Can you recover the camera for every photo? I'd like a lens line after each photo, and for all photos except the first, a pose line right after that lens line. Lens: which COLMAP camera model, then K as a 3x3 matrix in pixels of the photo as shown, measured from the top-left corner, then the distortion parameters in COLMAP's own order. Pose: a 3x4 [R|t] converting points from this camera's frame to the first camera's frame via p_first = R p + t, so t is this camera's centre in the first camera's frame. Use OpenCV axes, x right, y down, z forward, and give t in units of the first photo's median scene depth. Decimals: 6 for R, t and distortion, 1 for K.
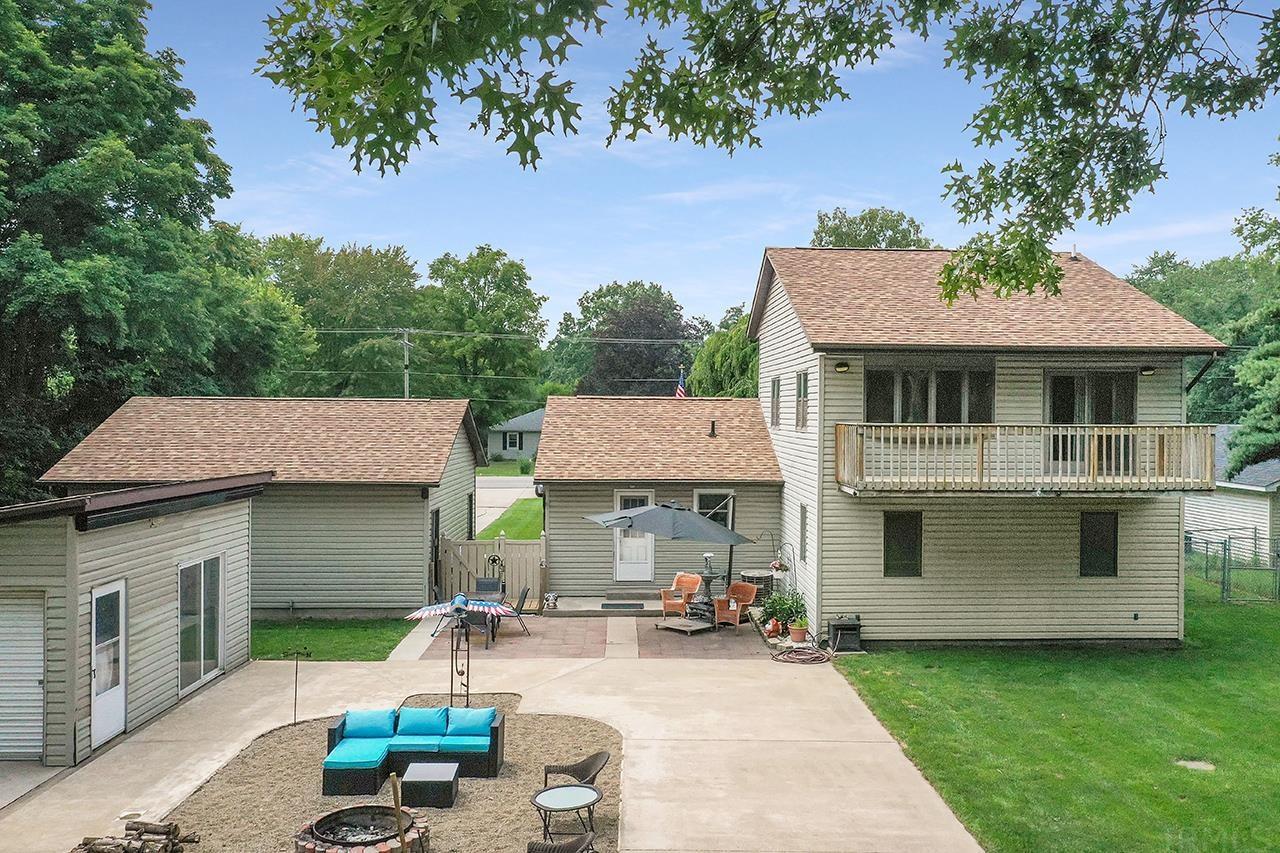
lens RADIAL K [[1087.7, 0, 686.7], [0, 1087.7, 425.9], [0, 0, 1]] dist [0.007710, 0.003905]
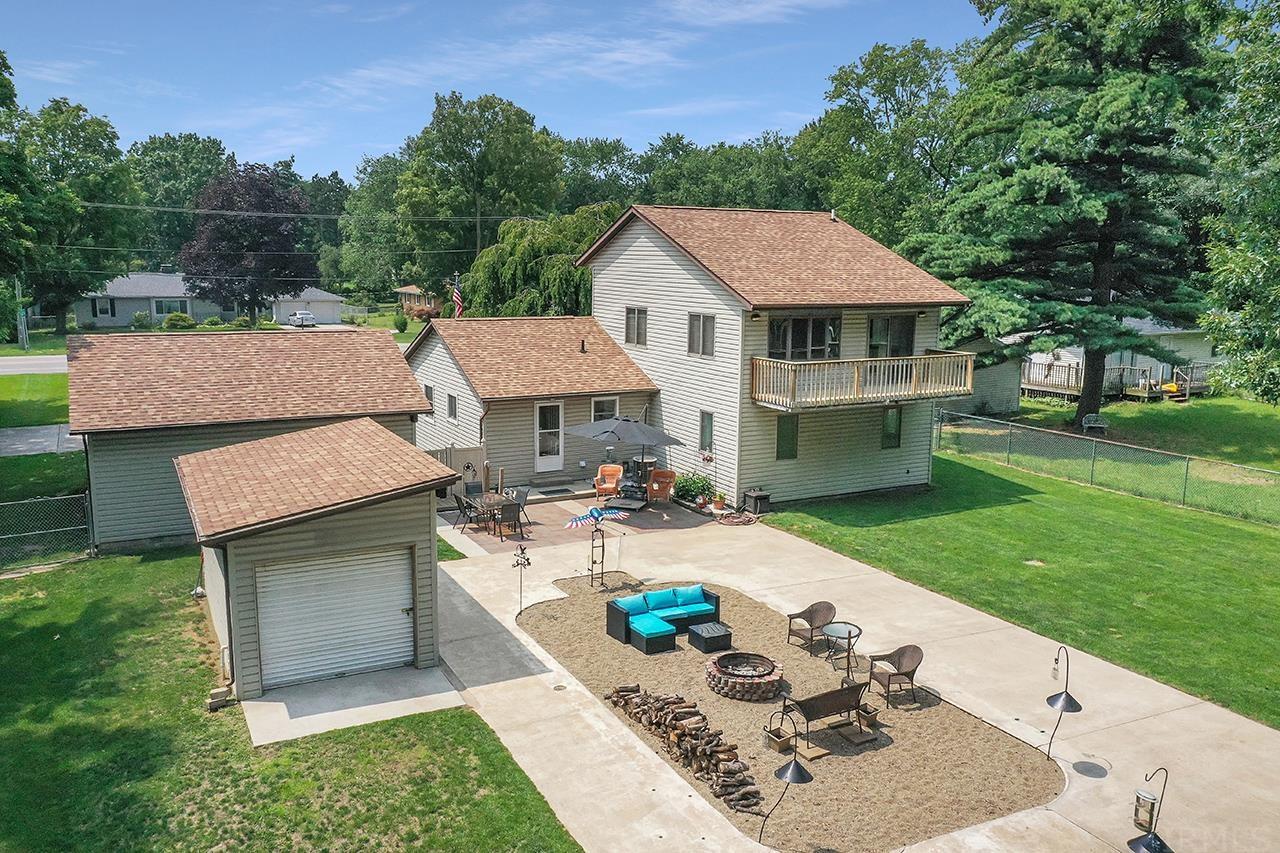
lens RADIAL K [[1022.1, 0, 639.7], [0, 1022.1, 406.5], [0, 0, 1]] dist [0.005637, -0.001756]
pose [[0.902505, -0.058221, 0.426727, -0.569703], [-0.002097, 0.990215, 0.139535, -0.125401], [-0.430675, -0.126826, 0.893551, -0.141728]]
